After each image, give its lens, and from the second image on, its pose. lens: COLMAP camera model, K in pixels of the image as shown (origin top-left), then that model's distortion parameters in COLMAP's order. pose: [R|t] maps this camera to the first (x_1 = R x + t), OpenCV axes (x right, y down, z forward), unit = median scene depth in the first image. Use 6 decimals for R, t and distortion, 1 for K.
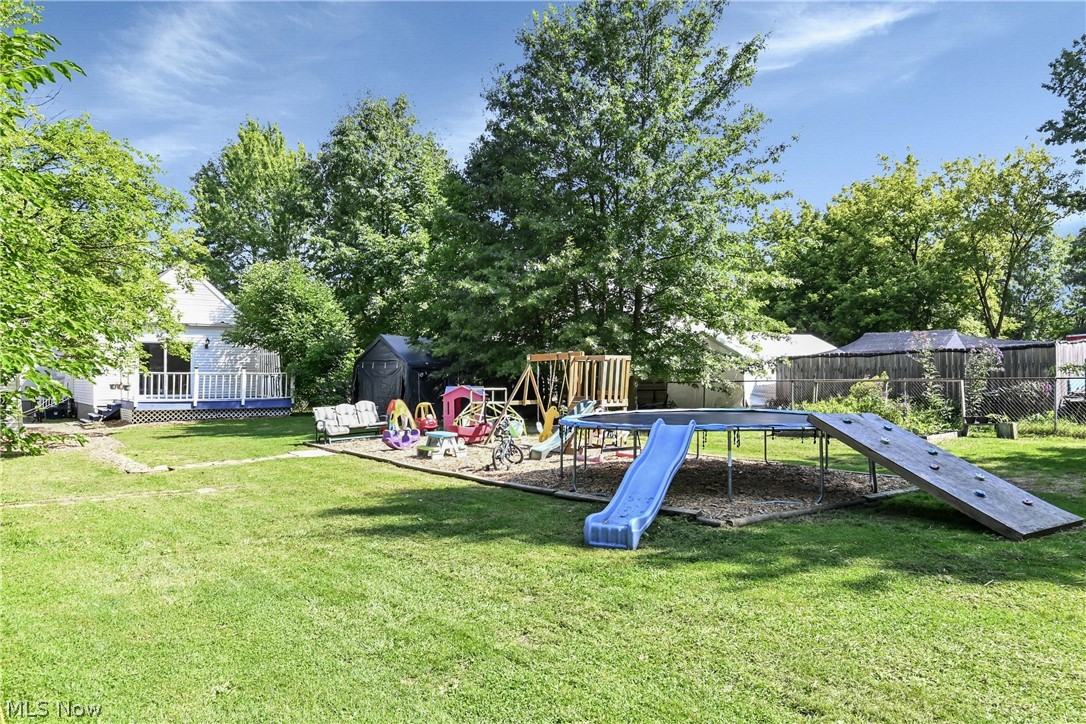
lens RADIAL K [[753.6, 0, 543.0], [0, 753.6, 362.0], [0, 0, 1]] dist [-0.006103, -0.001450]
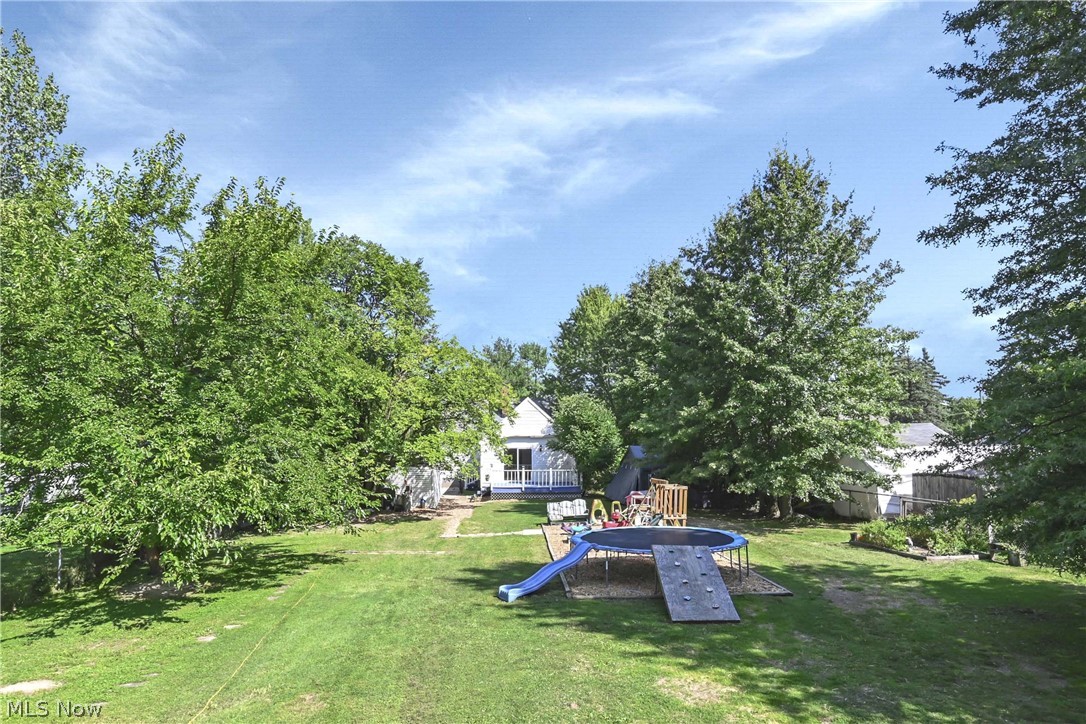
lens RADIAL K [[653.6, 0, 522.0], [0, 653.6, 365.9], [0, 0, 1]] dist [0.036078, 0.000356]
pose [[0.825561, -0.069832, -0.559975, 0.336007], [0.017219, 0.994969, -0.098692, -0.068799], [0.564050, 0.071835, 0.822610, -0.179005]]
